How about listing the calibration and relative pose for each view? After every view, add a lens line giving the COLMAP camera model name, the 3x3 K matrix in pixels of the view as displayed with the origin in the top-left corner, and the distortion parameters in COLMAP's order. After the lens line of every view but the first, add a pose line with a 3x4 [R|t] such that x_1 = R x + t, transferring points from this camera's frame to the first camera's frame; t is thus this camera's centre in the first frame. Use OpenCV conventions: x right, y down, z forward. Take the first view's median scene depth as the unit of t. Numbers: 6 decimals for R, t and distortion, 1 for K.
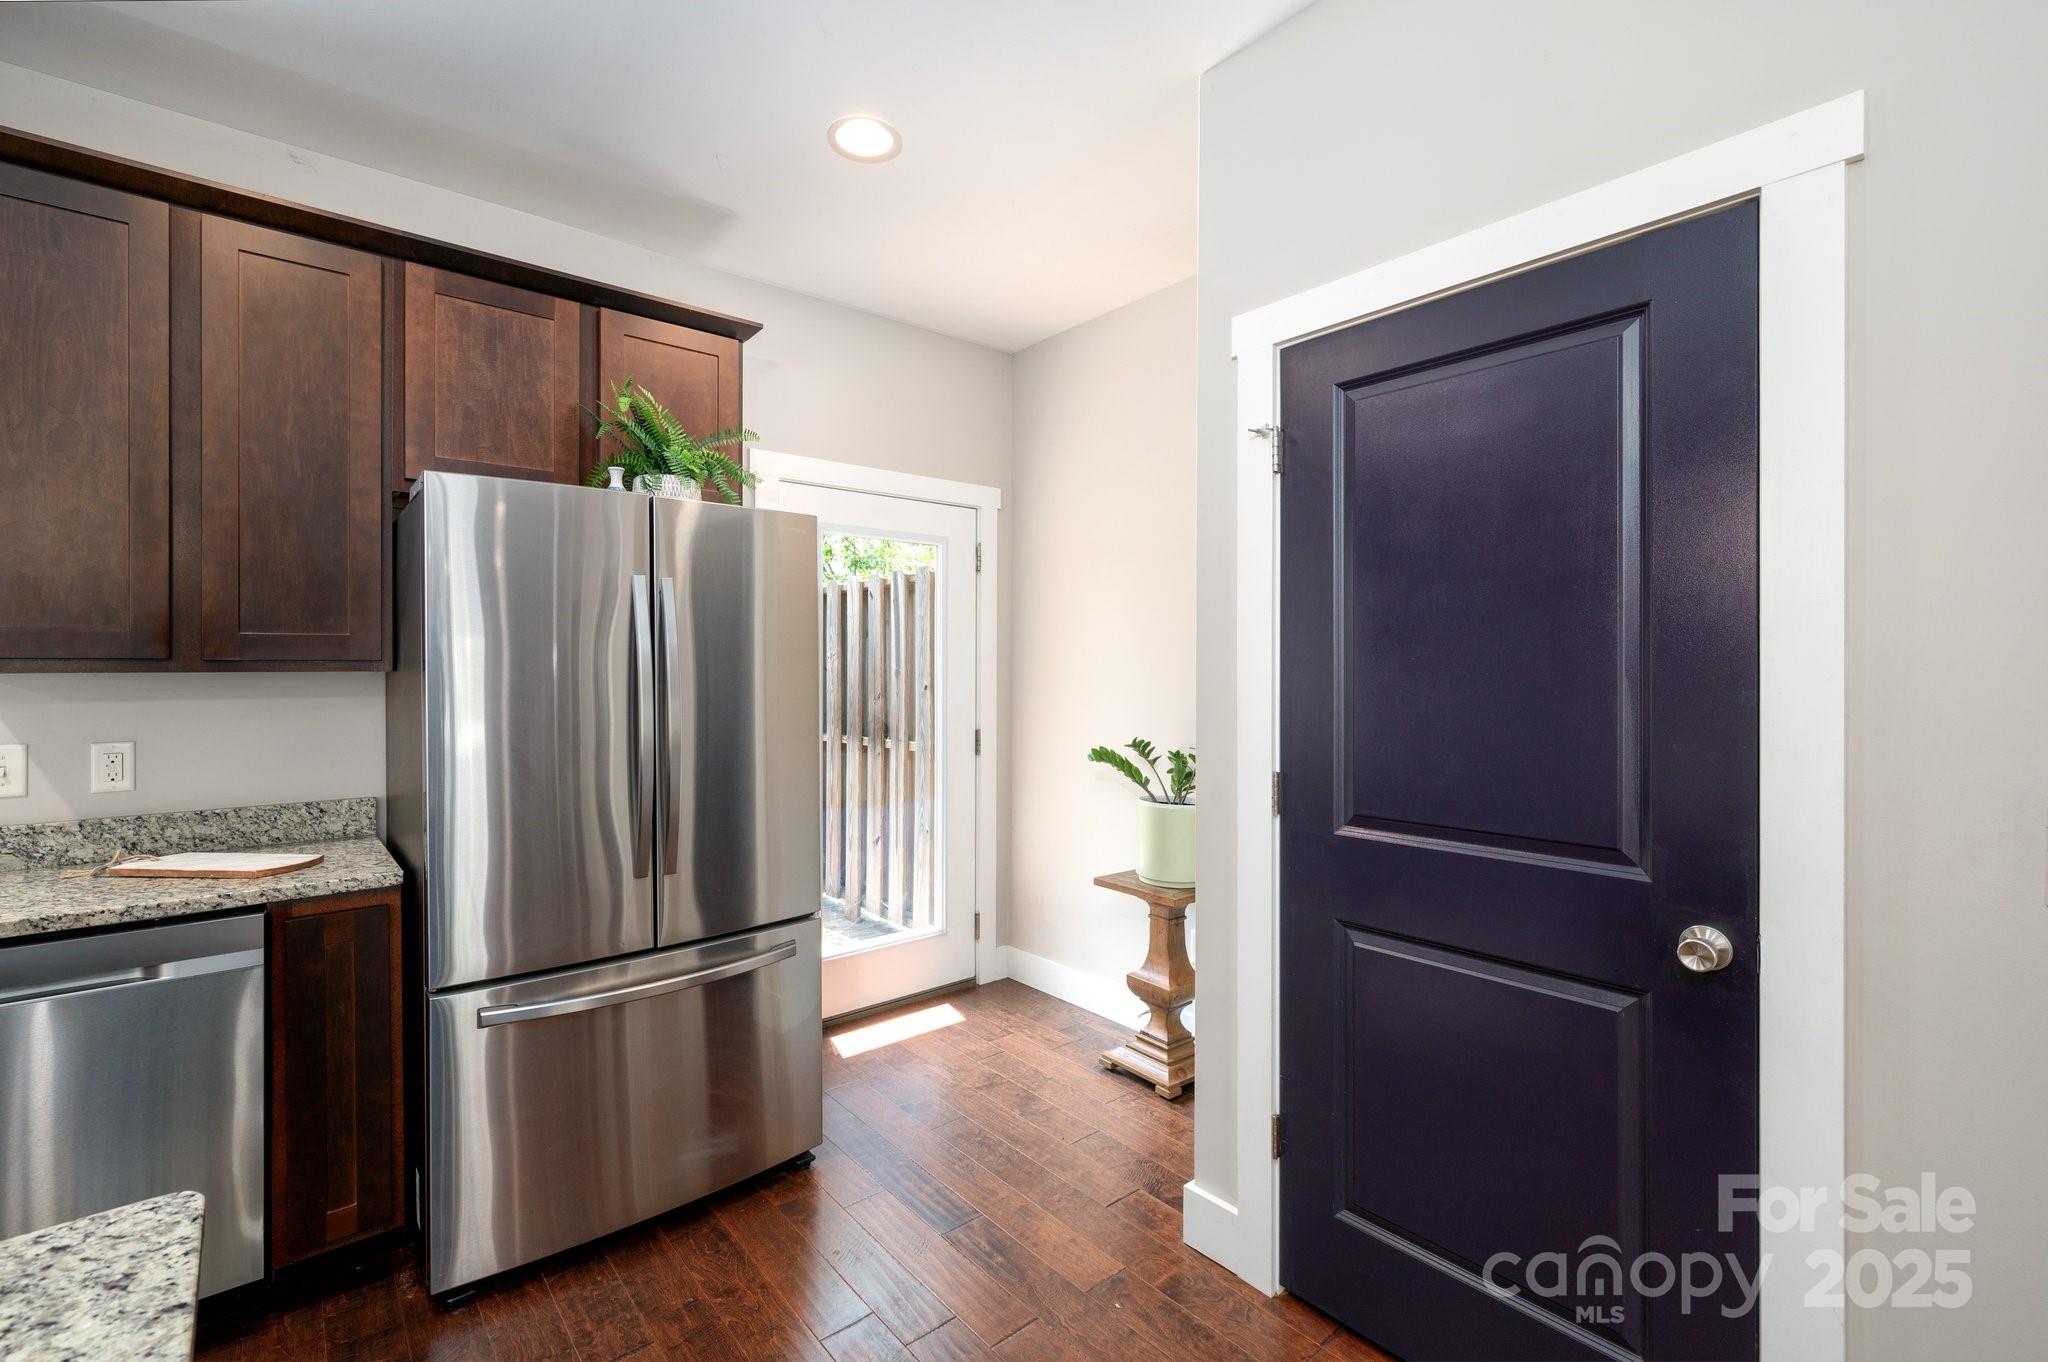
lens RADIAL K [[899.3, 0, 1031.3], [0, 899.3, 659.2], [0, 0, 1]] dist [-0.000428, 0.000196]
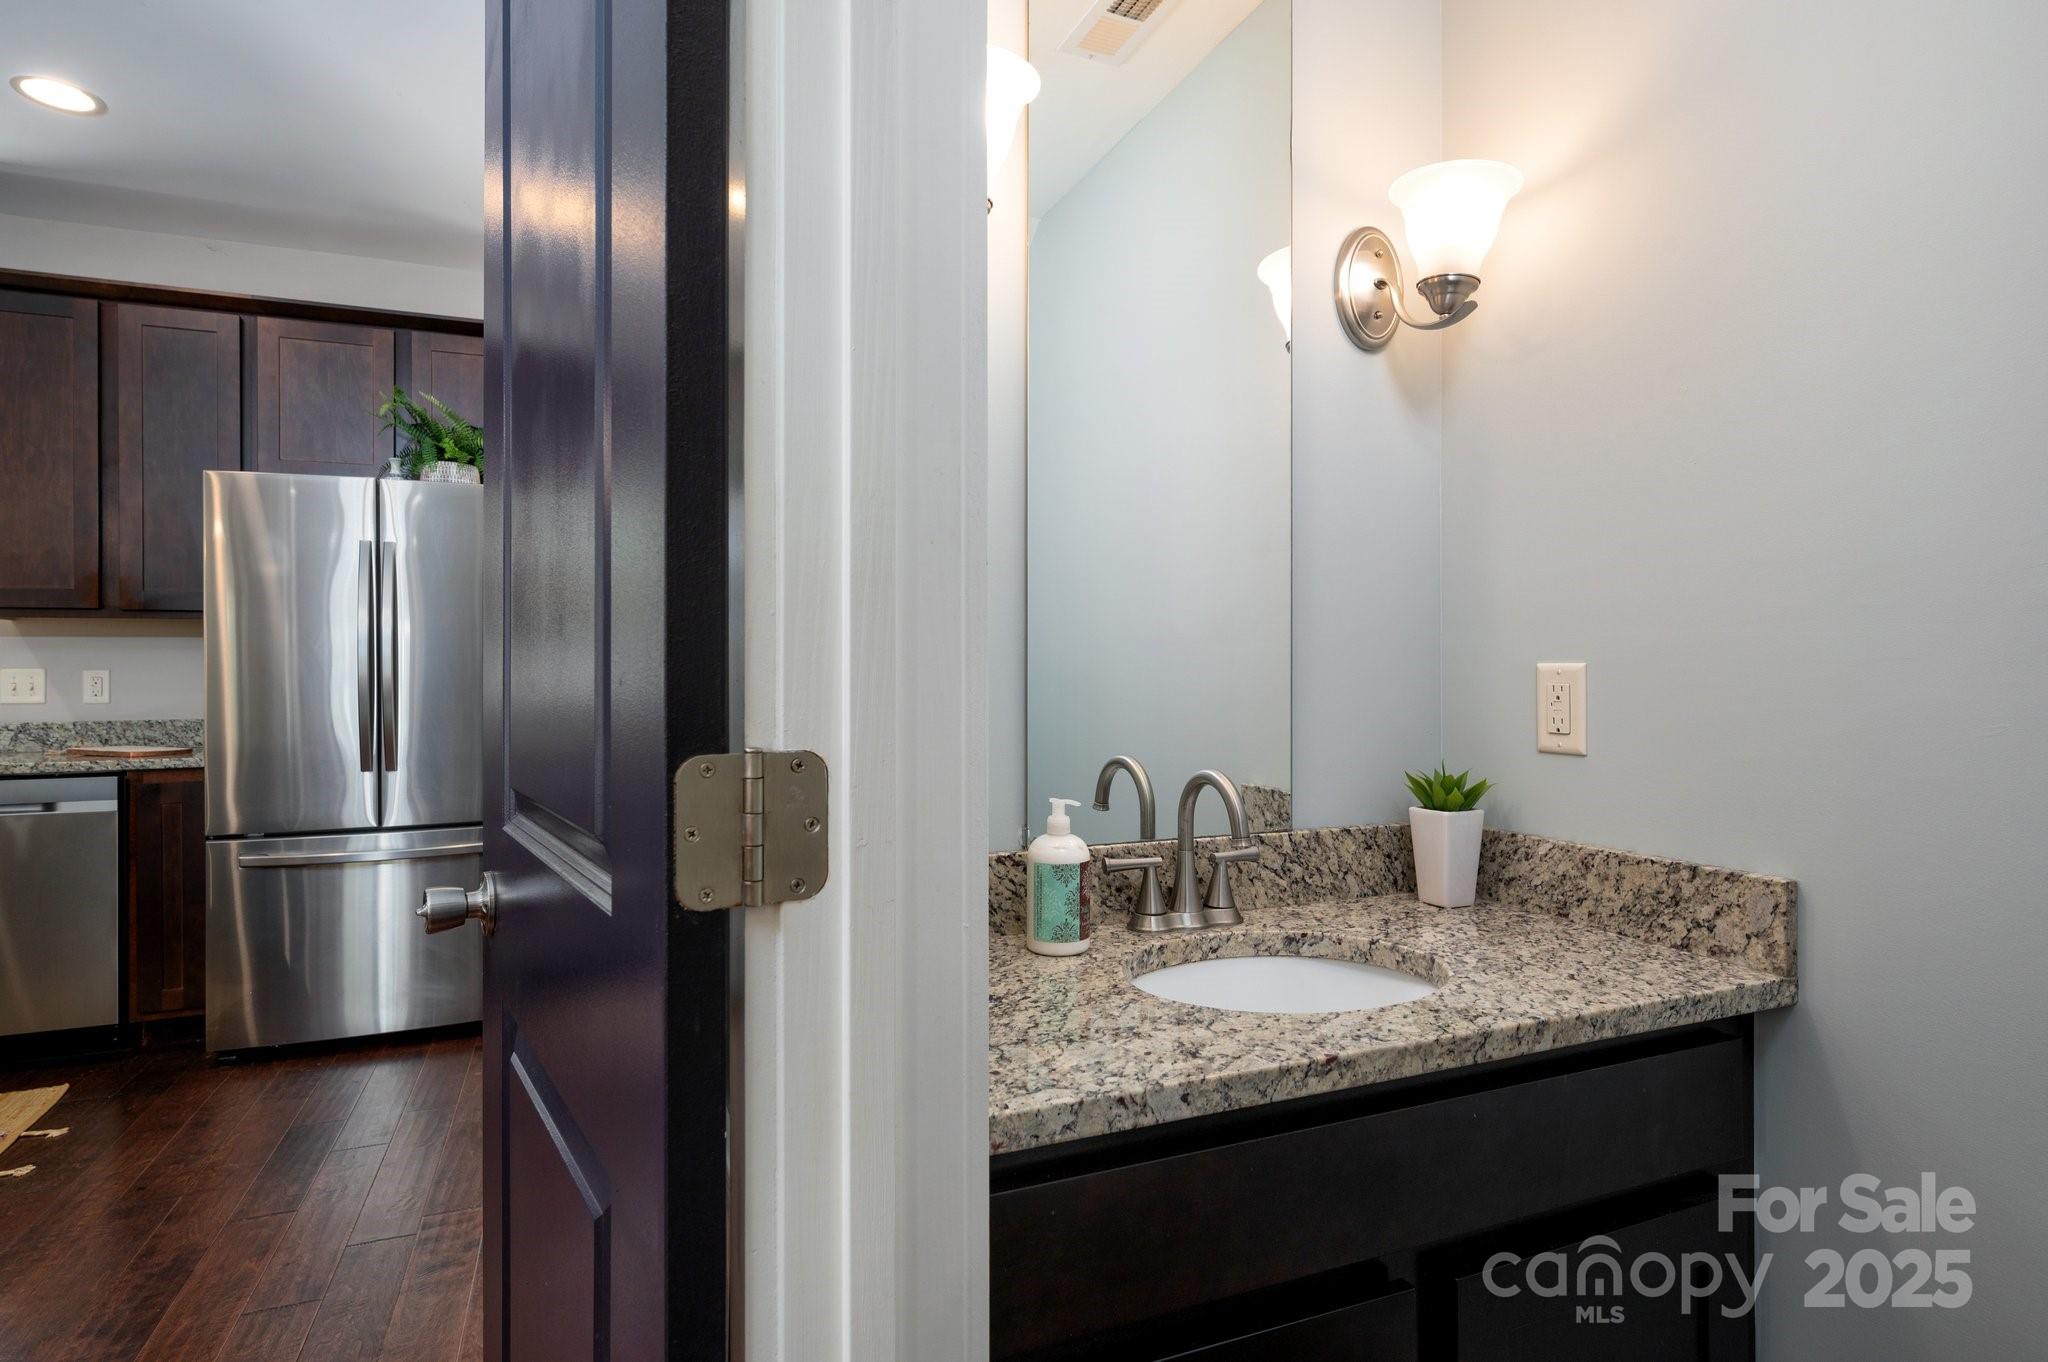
lens RADIAL K [[1068.3, 0, 1024.8], [0, 1068.3, 650.2], [0, 0, 1]] dist [-0.000142, -0.000567]
pose [[0.950316, -0.007802, -0.311188, 0.945581], [0.006071, 0.999960, -0.006532, 0.081403], [0.311226, 0.004318, 0.950326, -0.174097]]
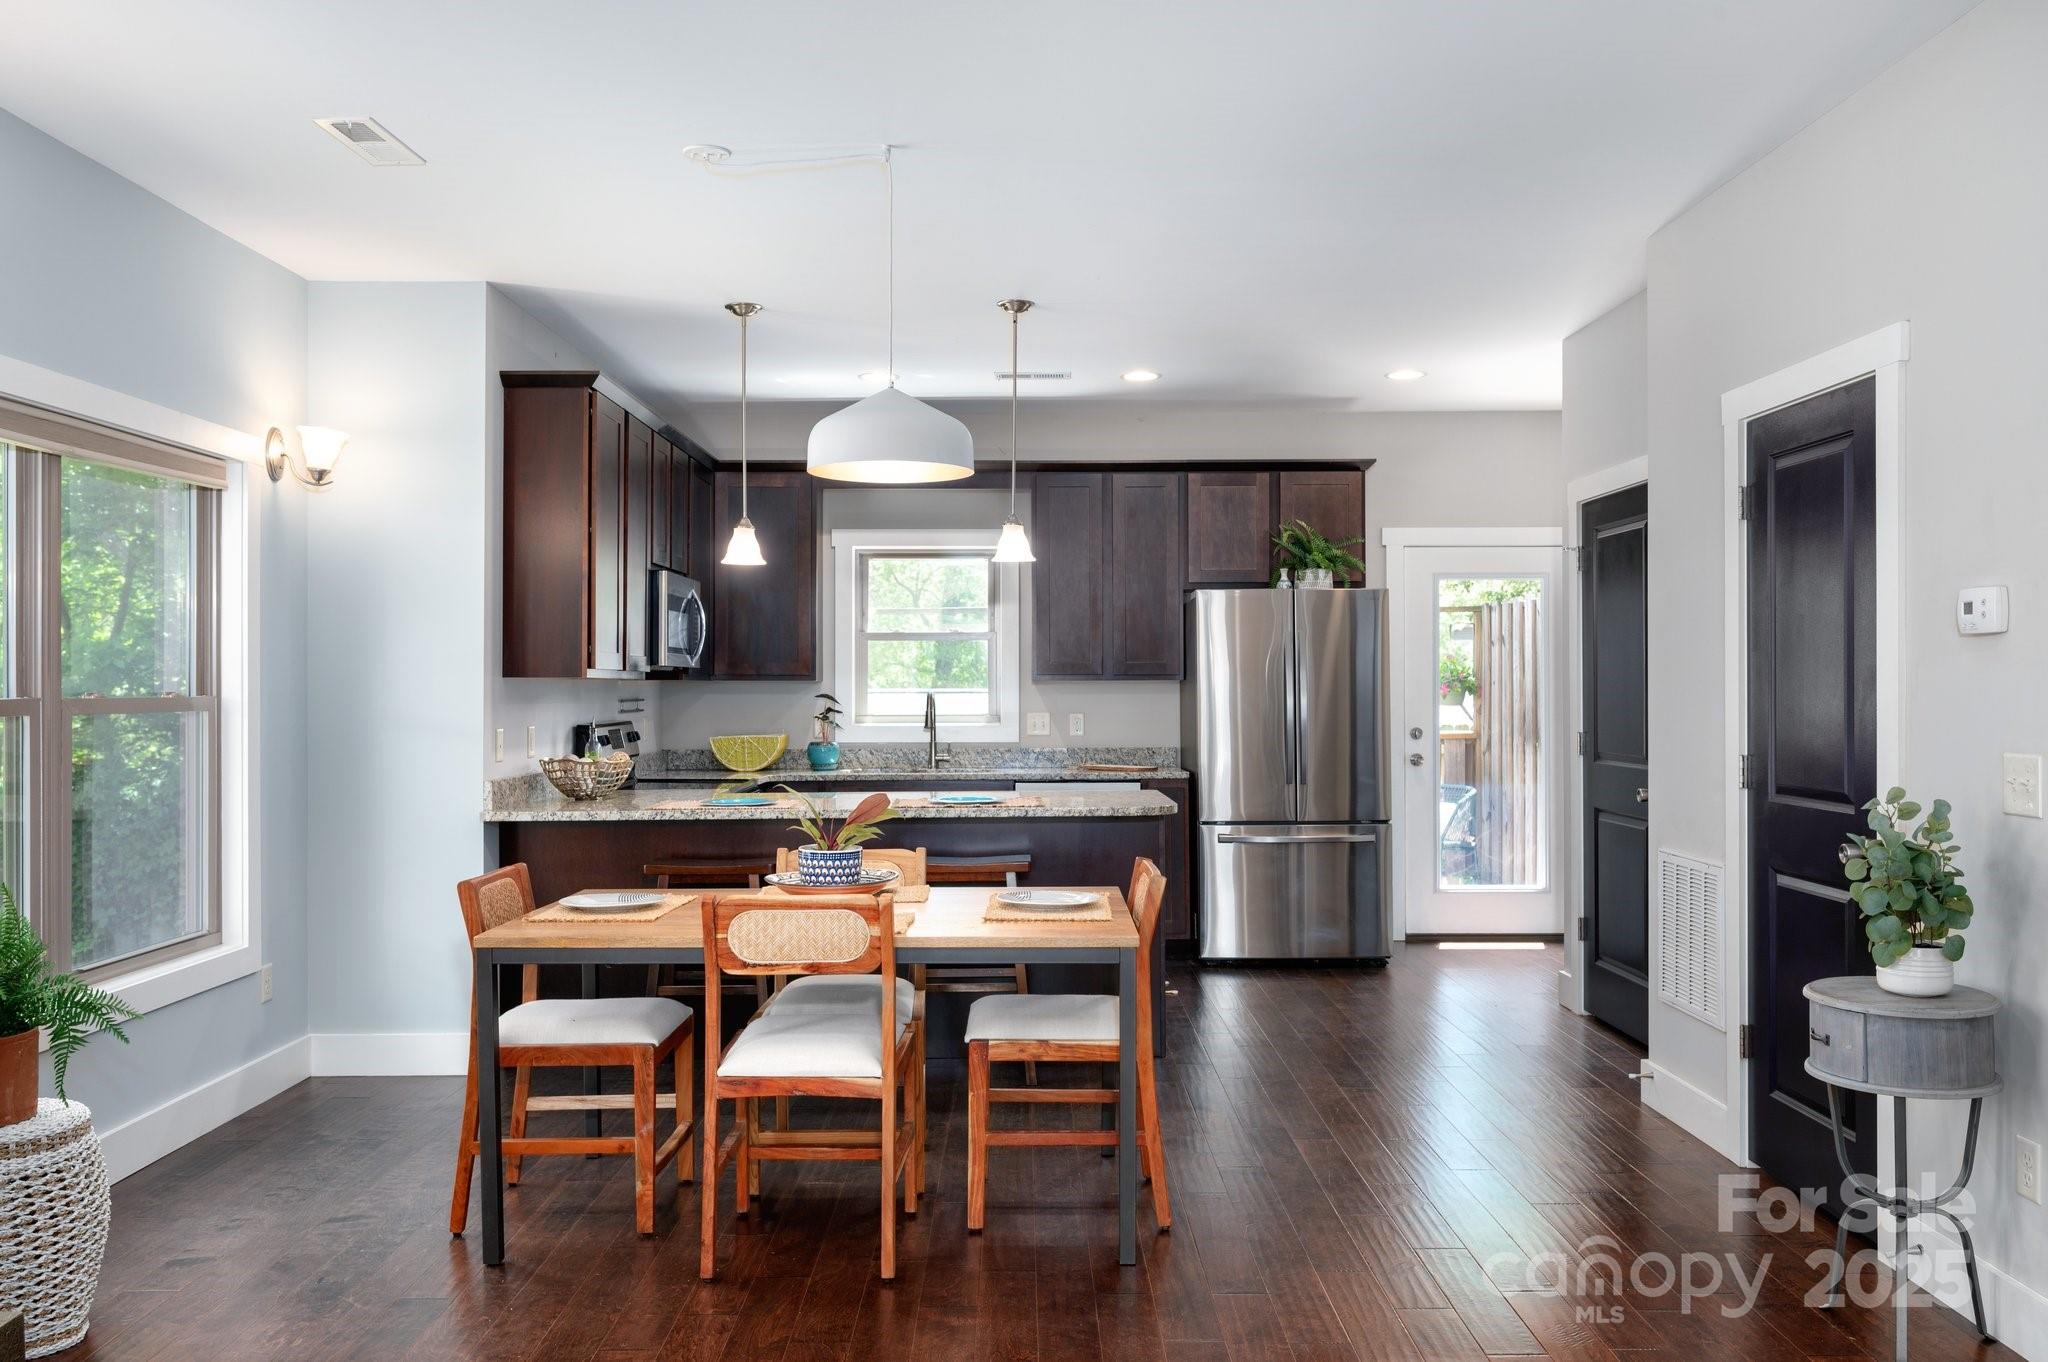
lens RADIAL K [[1616.3, 0, 1025.8], [0, 1616.3, 662.8], [0, 0, 1]] dist [-0.041347, 0.000781]
pose [[0.763523, -0.009471, -0.645712, 1.388680], [0.004994, 0.999949, -0.008762, 0.005096], [0.645762, 0.003465, 0.763531, -2.040343]]
